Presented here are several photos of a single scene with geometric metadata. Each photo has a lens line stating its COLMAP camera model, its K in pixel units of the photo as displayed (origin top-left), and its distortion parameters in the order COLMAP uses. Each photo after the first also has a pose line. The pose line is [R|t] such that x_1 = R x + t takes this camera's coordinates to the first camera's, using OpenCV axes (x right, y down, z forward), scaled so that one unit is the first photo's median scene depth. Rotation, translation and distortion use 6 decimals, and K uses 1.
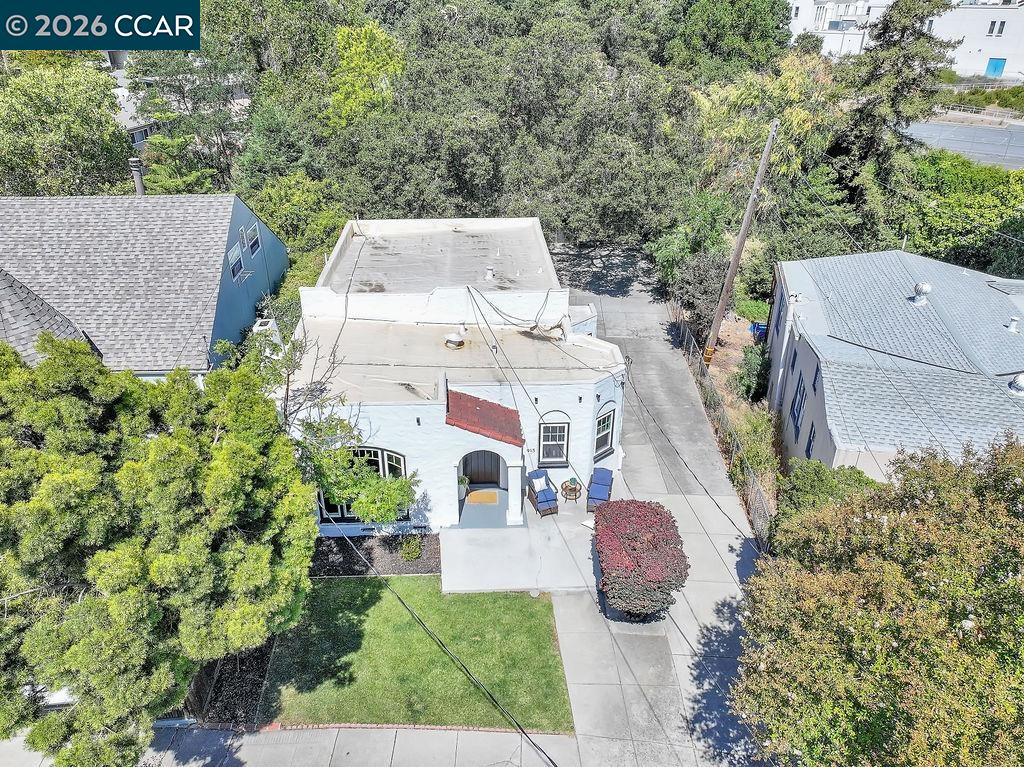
lens RADIAL K [[741.6, 0, 512.0], [0, 741.6, 383.5], [0, 0, 1]] dist [-0.000938, 0.001426]
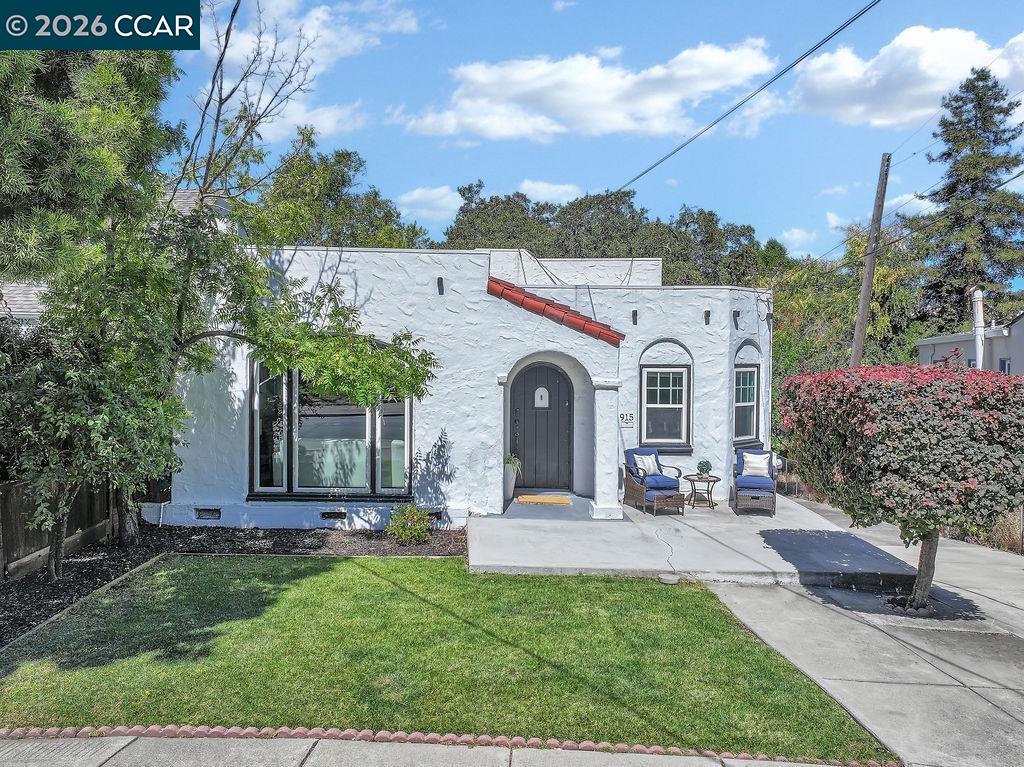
lens RADIAL K [[740.7, 0, 512.0], [0, 740.7, 383.5], [0, 0, 1]] dist [-0.004380, 0.000821]
pose [[0.999295, 0.001099, -0.037535, -0.052784], [-0.018019, 0.891019, -0.453608, 0.407787], [0.032946, 0.453964, 0.890411, 0.564793]]
